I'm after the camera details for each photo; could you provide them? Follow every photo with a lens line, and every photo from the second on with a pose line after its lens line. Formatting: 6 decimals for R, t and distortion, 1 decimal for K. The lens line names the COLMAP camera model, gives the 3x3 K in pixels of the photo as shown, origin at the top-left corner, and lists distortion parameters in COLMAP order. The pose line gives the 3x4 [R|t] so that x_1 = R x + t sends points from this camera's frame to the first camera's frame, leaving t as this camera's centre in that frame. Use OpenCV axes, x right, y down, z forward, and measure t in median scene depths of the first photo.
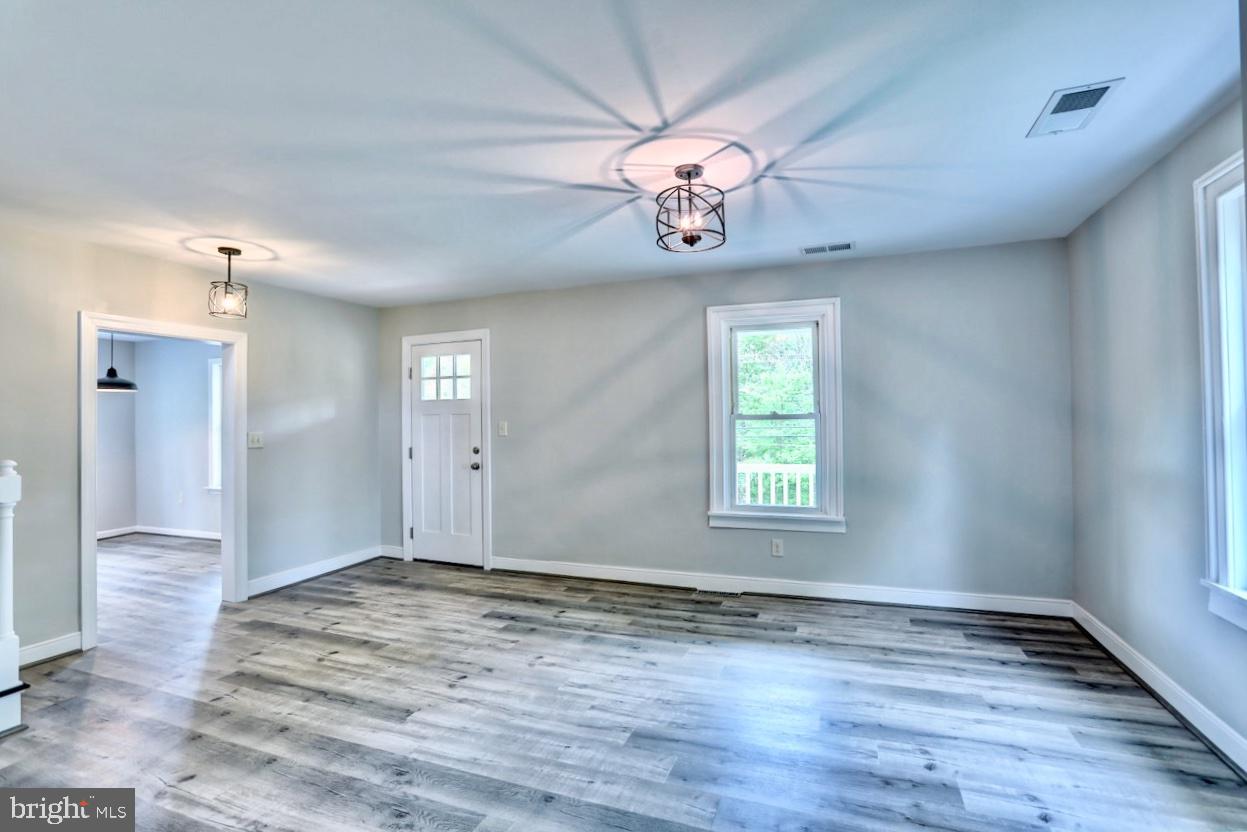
lens RADIAL K [[562.5, 0, 624.0], [0, 562.5, 420.1], [0, 0, 1]] dist [-0.030652, 0.002178]
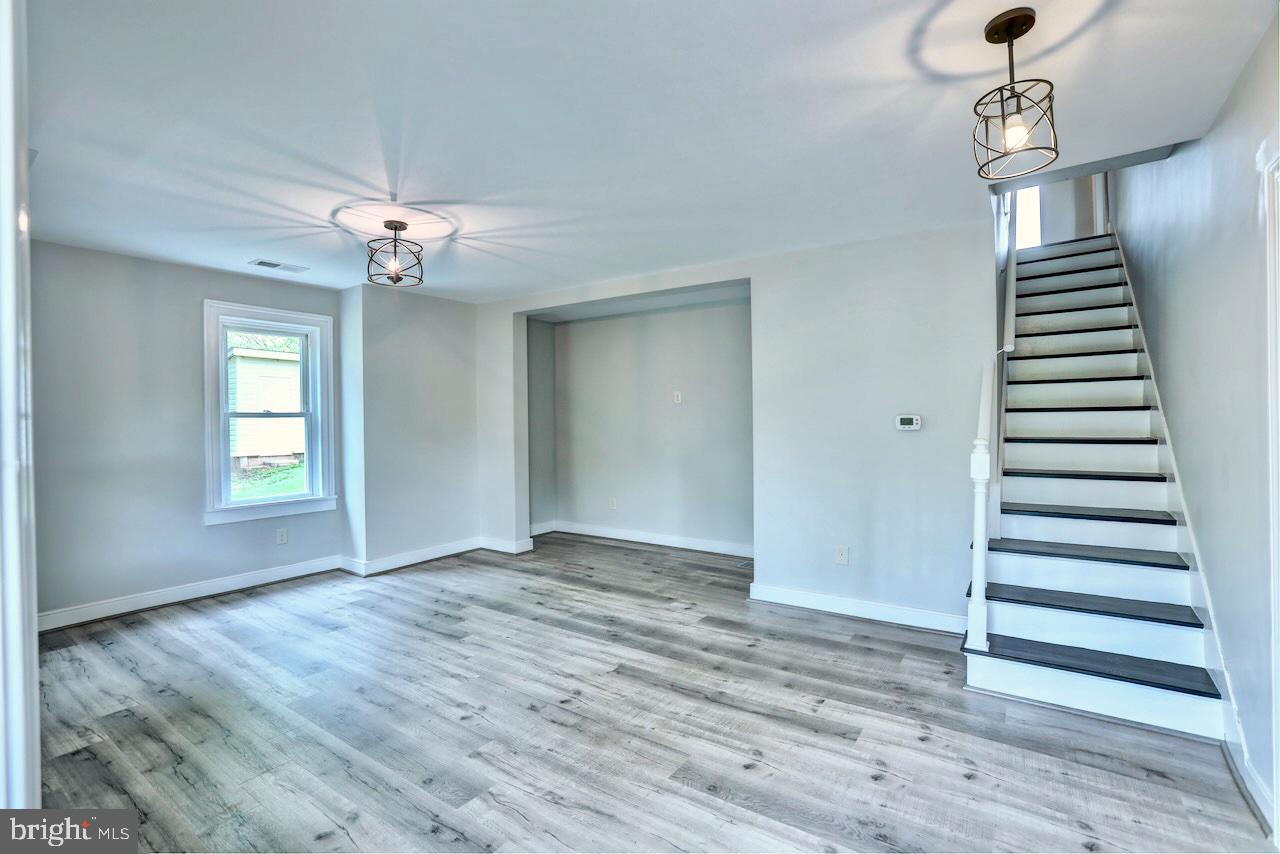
lens RADIAL K [[577.4, 0, 637.0], [0, 577.4, 430.5], [0, 0, 1]] dist [-0.030652, 0.002178]
pose [[-0.969994, 0.023882, 0.241953, -0.684739], [0.026150, 0.999639, 0.006168, 0.035042], [-0.241718, 0.012310, -0.970268, 2.008839]]
